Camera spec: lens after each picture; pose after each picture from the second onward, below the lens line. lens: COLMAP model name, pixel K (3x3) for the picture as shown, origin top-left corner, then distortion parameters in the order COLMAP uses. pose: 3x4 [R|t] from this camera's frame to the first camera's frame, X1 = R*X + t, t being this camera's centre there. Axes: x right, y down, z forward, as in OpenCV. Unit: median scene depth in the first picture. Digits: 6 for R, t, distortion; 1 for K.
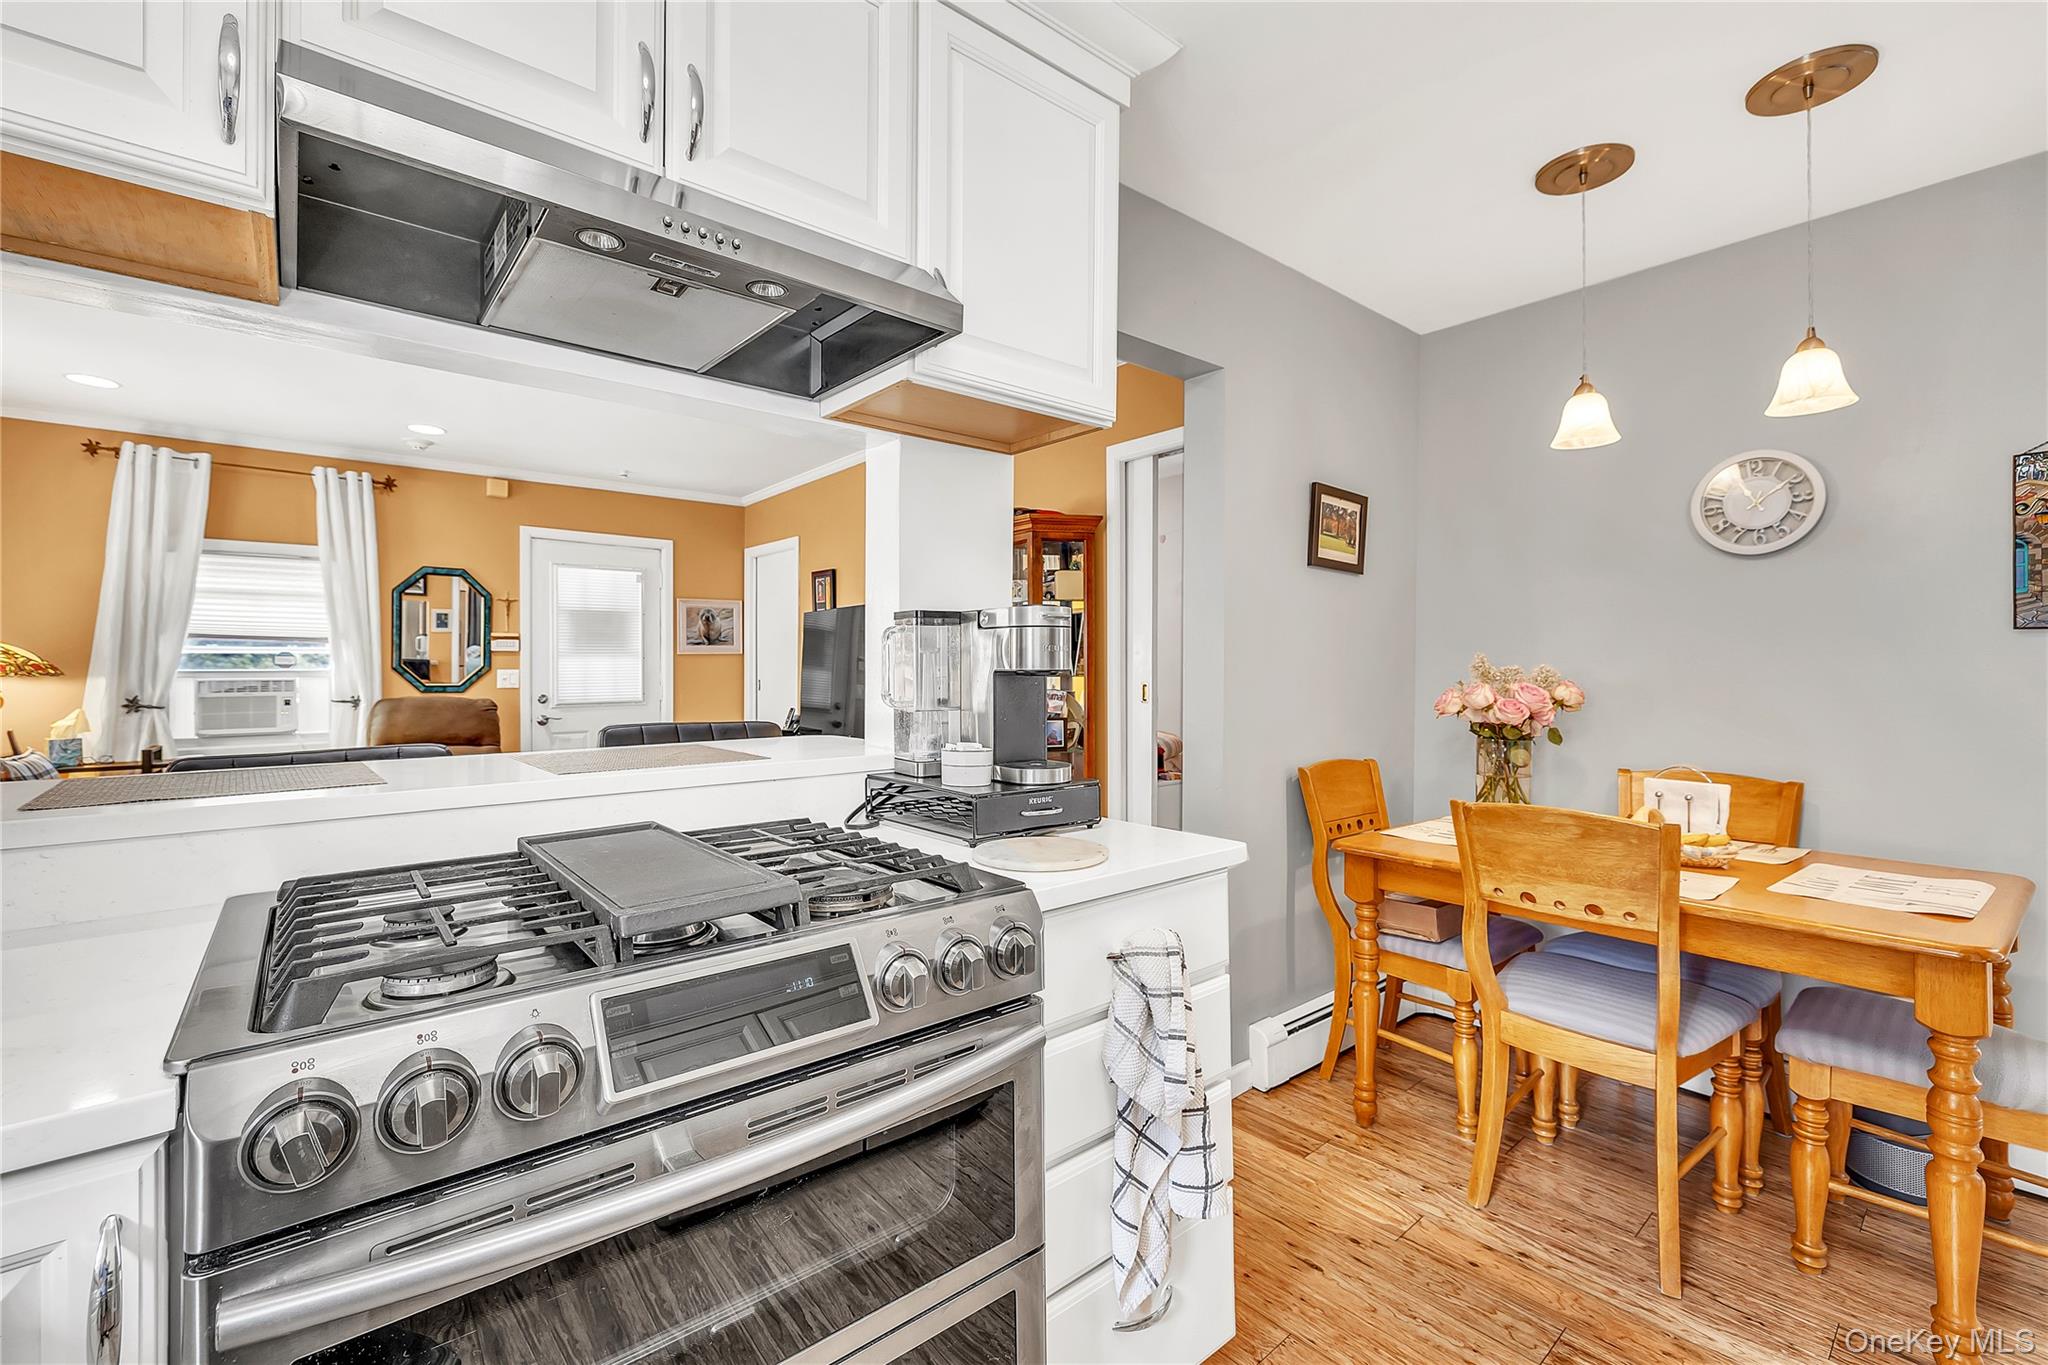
lens RADIAL K [[867.1, 0, 1012.1], [0, 867.1, 668.9], [0, 0, 1]] dist [-0.001354, -0.000552]
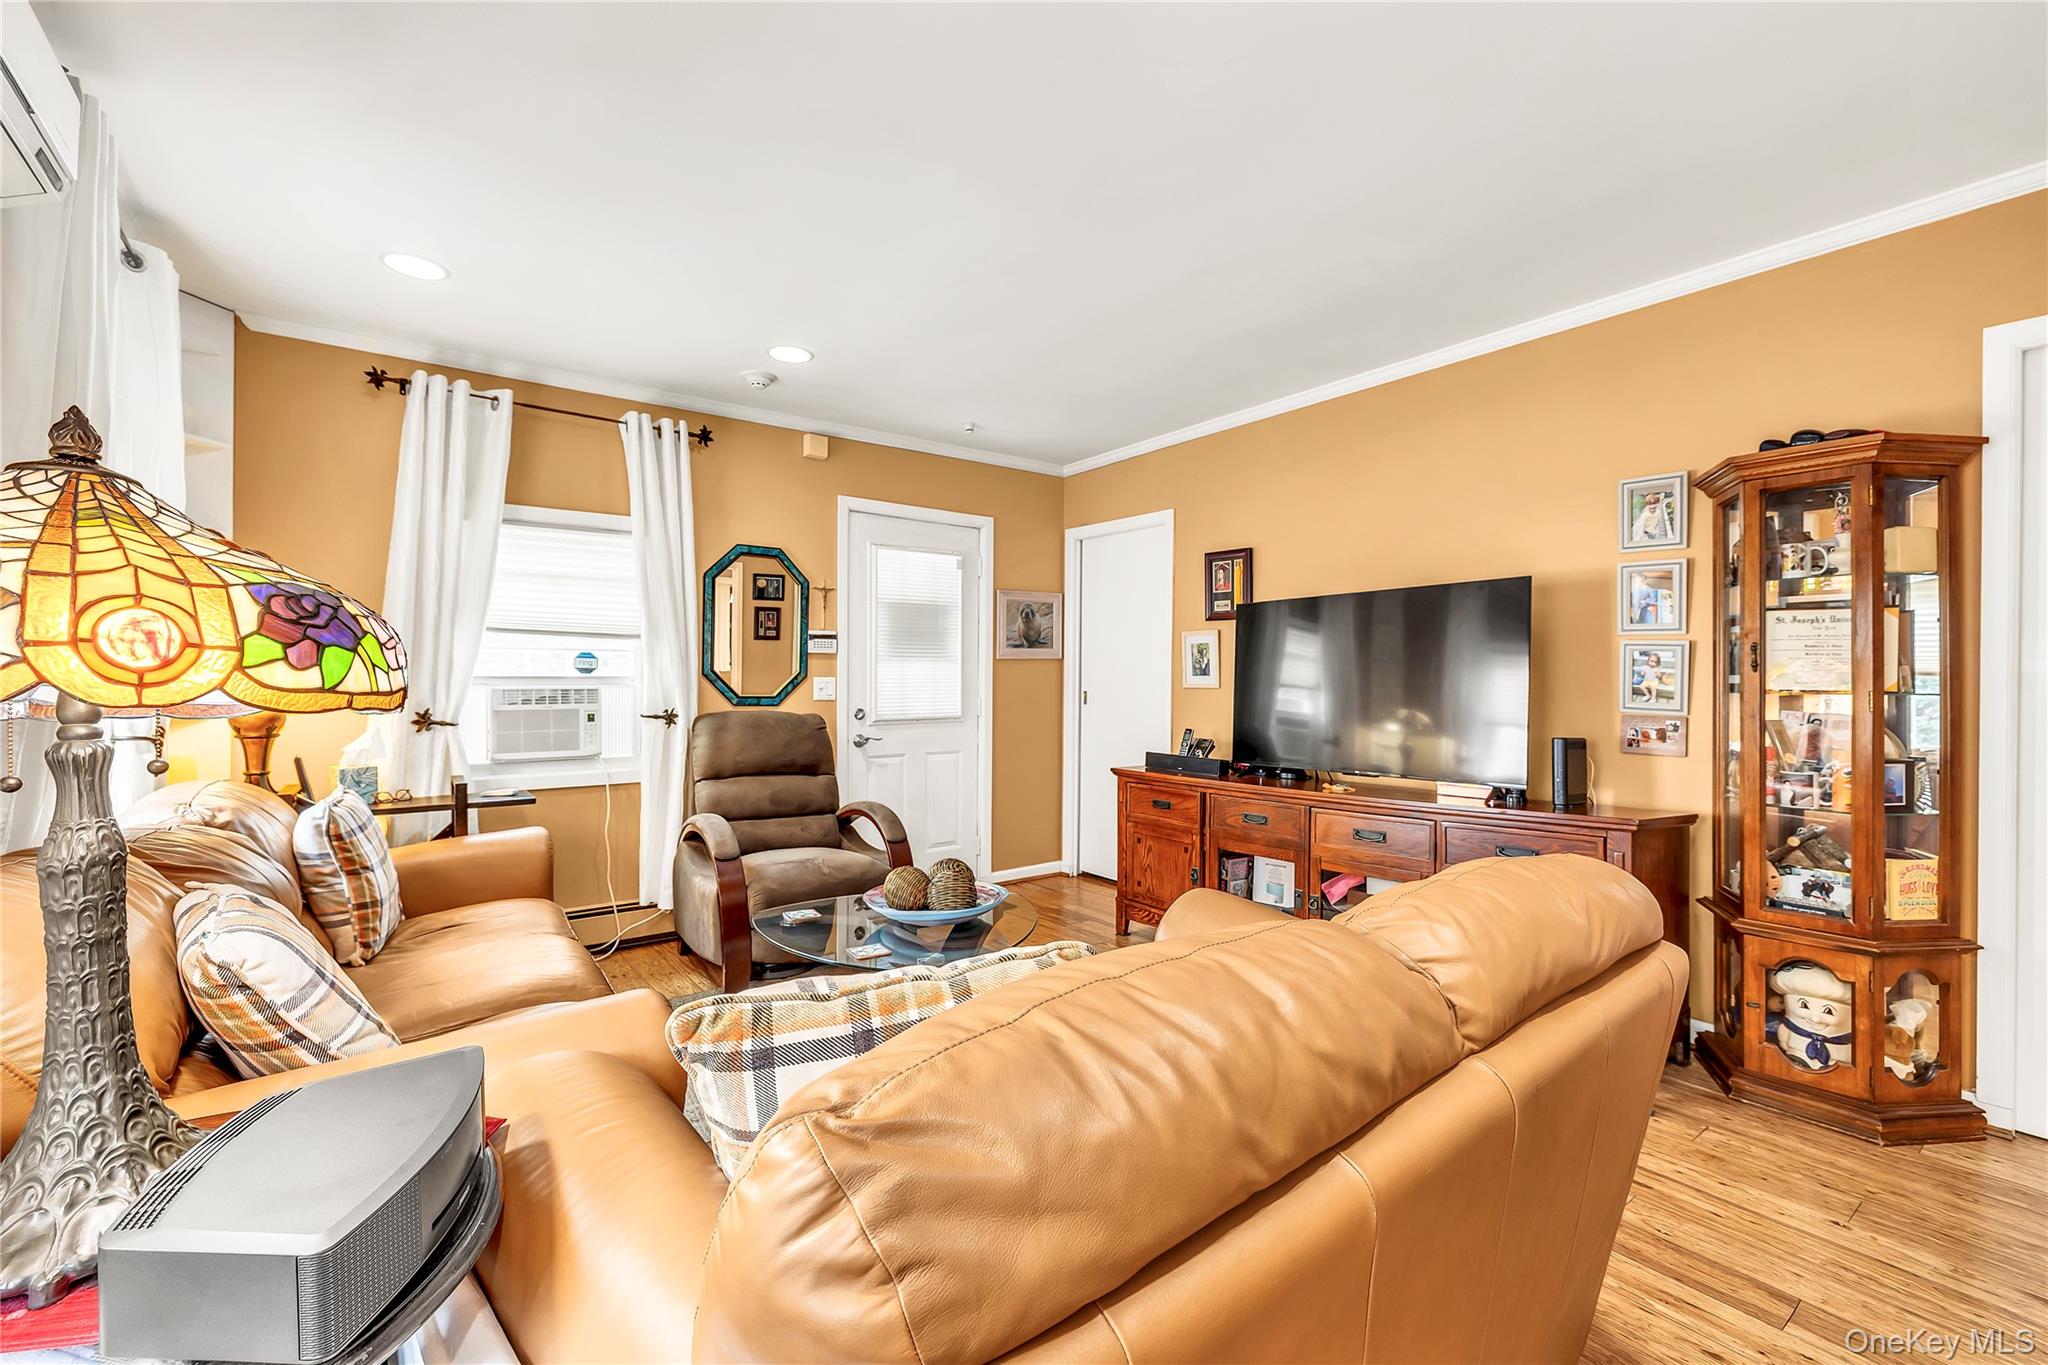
lens RADIAL K [[867.1, 0, 1008.3], [0, 867.1, 684.4], [0, 0, 1]] dist [-0.001354, -0.000552]
pose [[0.998526, 0.007292, -0.053785, -0.412420], [-0.006795, 0.999932, 0.009427, -0.000783], [0.053850, -0.009048, 0.998508, 0.240498]]
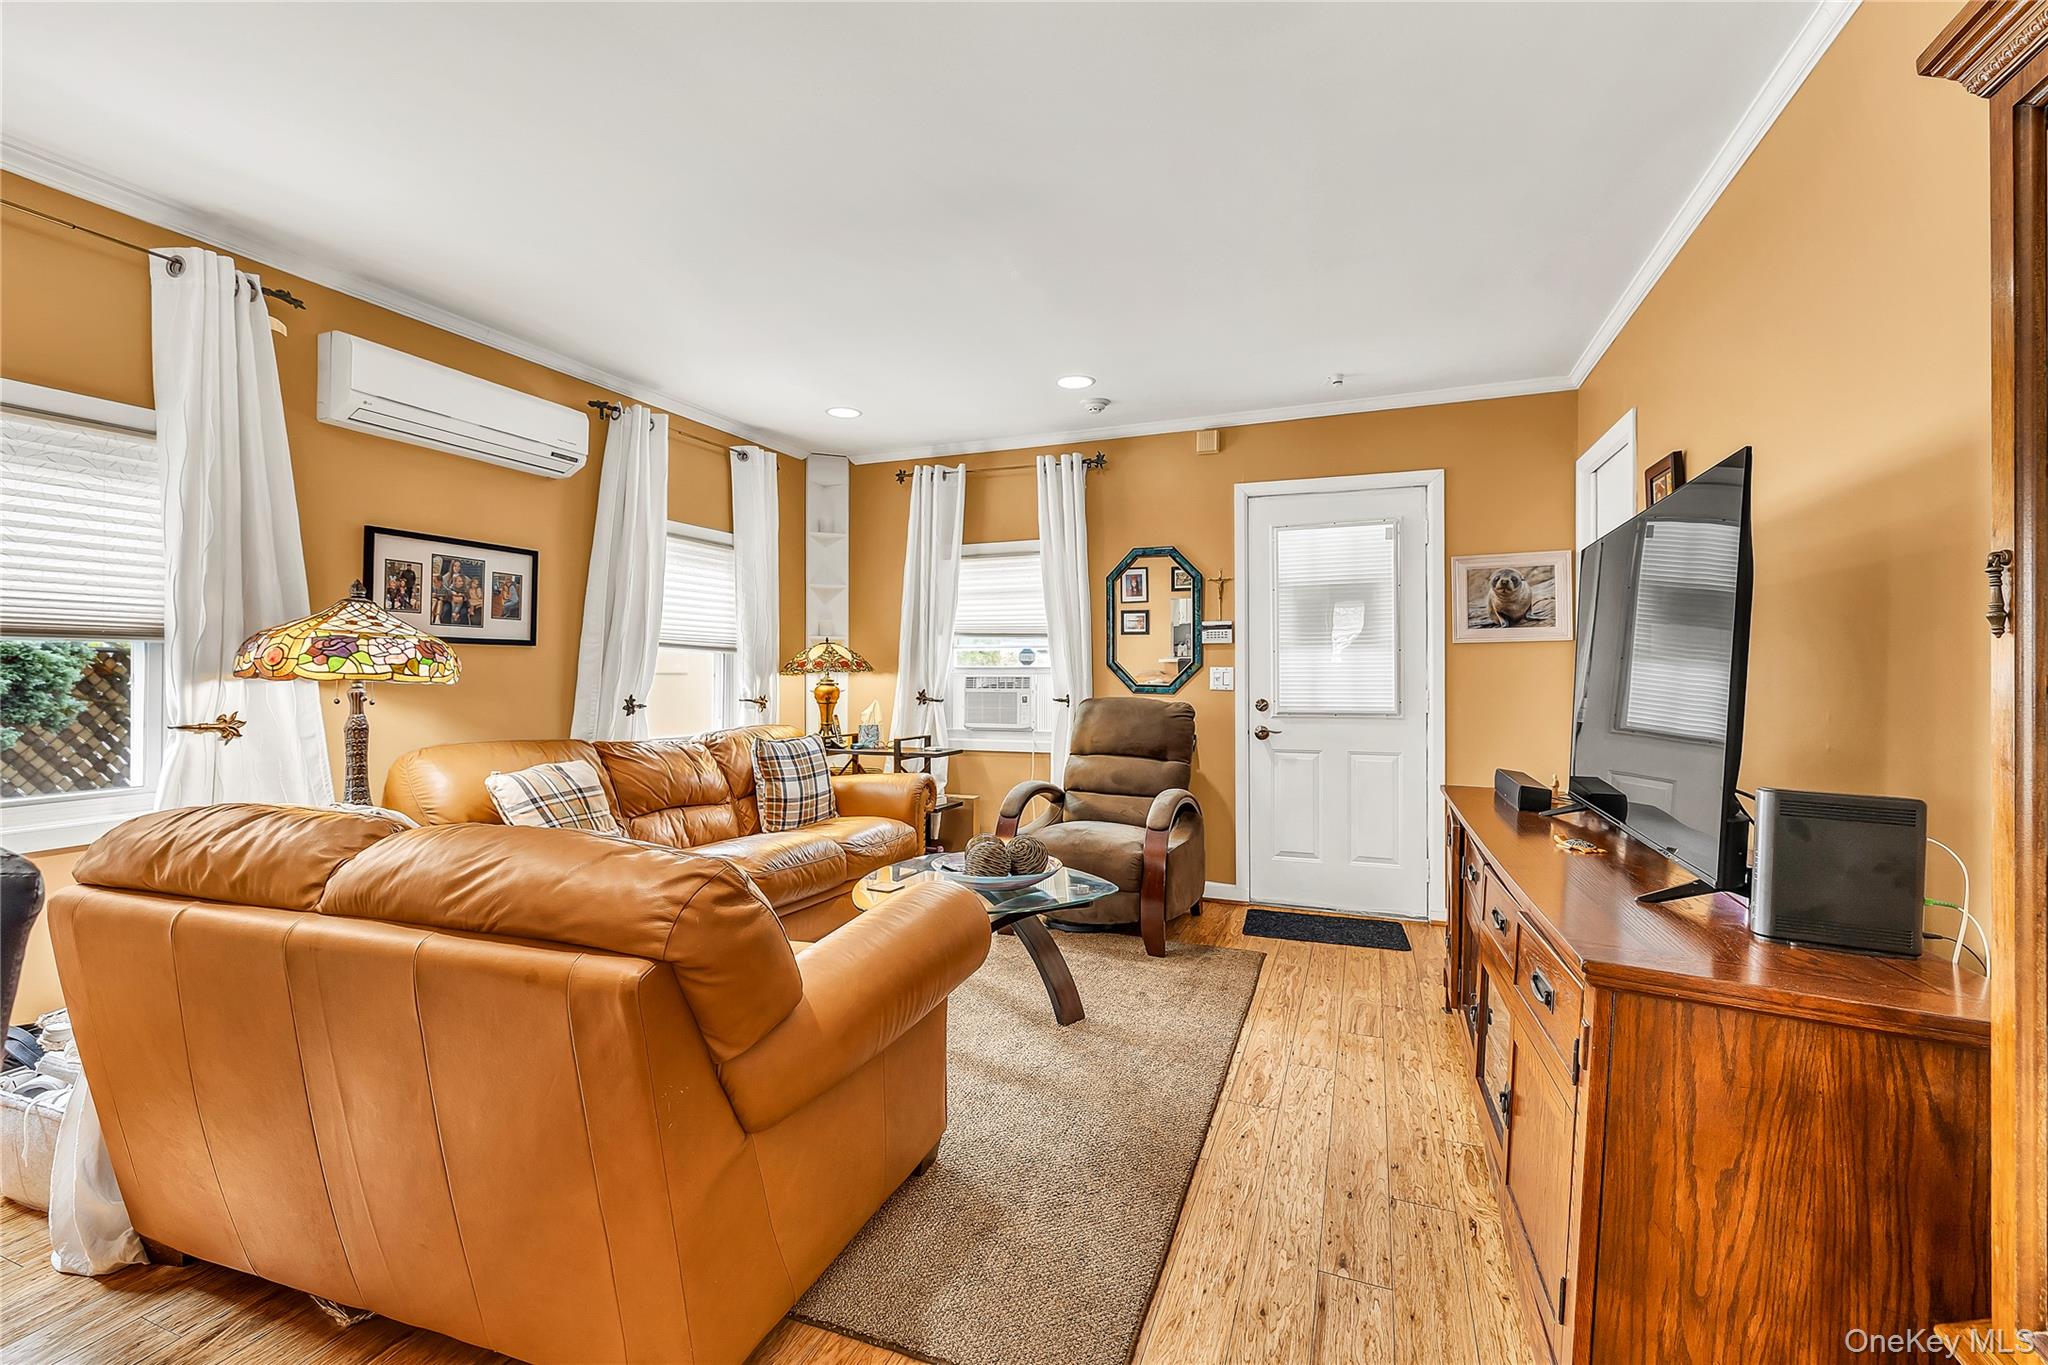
lens RADIAL K [[867.1, 0, 1008.8], [0, 867.1, 671.7], [0, 0, 1]] dist [-0.001354, -0.000552]
pose [[0.472243, 0.006120, -0.881447, 0.035830], [0.000943, 0.999972, 0.007448, -0.000665], [0.881468, -0.004349, 0.472224, 0.498863]]
